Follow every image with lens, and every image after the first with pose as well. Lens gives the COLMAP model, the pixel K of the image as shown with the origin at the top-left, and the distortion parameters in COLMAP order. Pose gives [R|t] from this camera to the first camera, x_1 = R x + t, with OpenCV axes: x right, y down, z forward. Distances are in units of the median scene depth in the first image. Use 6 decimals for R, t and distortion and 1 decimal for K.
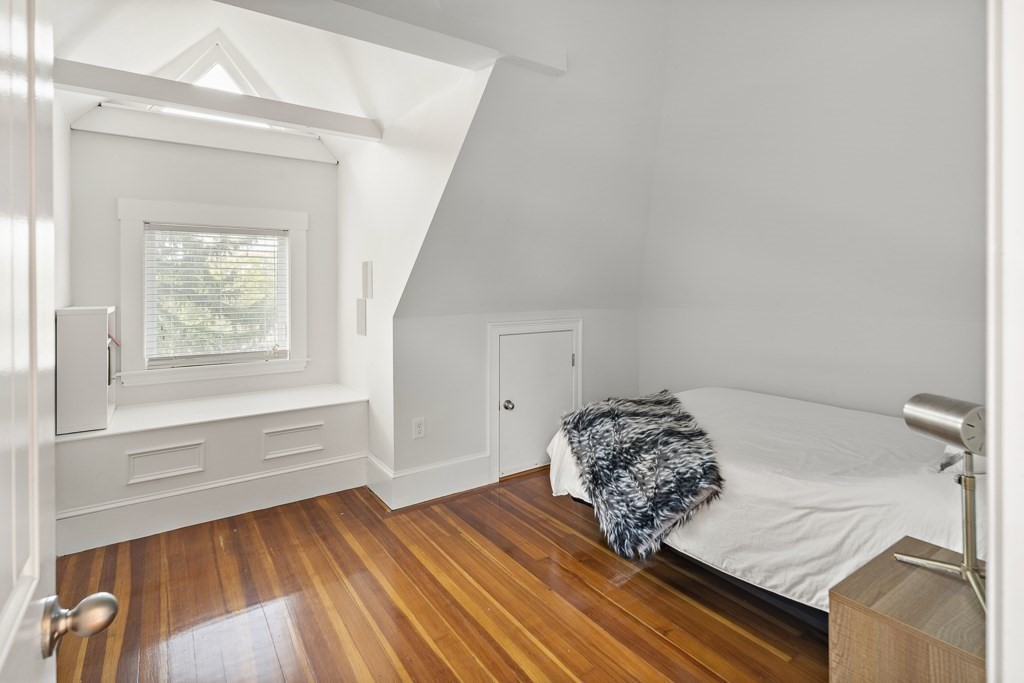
lens RADIAL K [[501.0, 0, 513.5], [0, 501.0, 286.4], [0, 0, 1]] dist [0.003190, -0.001476]
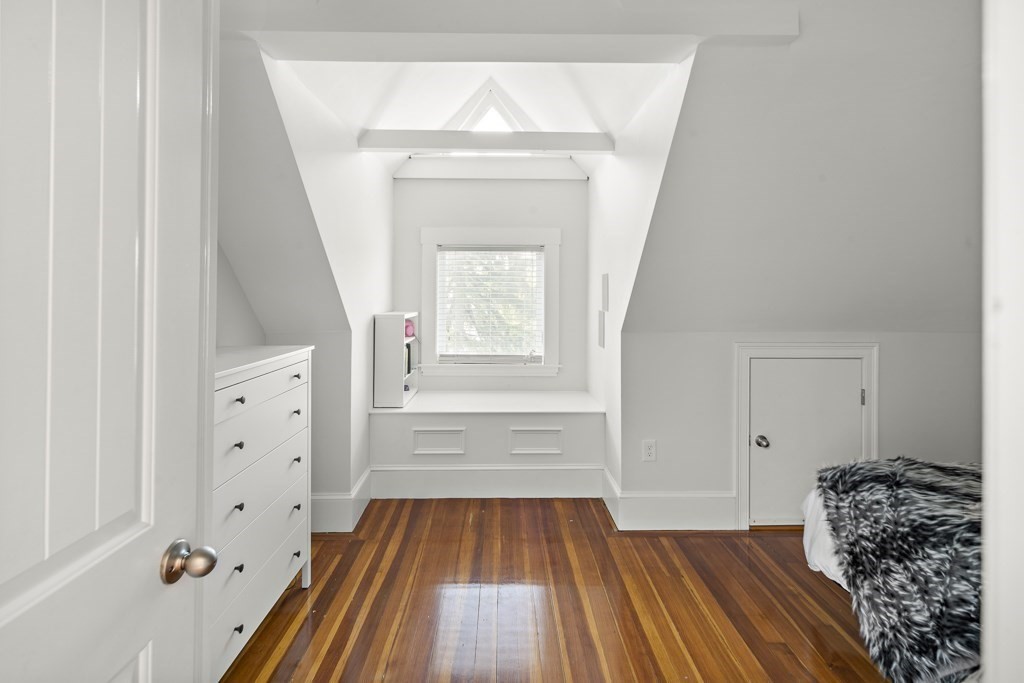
lens RADIAL K [[501.0, 0, 513.5], [0, 501.0, 286.4], [0, 0, 1]] dist [0.003190, -0.001476]
pose [[0.832936, 0.000057, -0.553370, 0.150637], [-0.007199, 0.999916, -0.010734, -0.017604], [0.553323, 0.012925, 0.832867, 0.084953]]
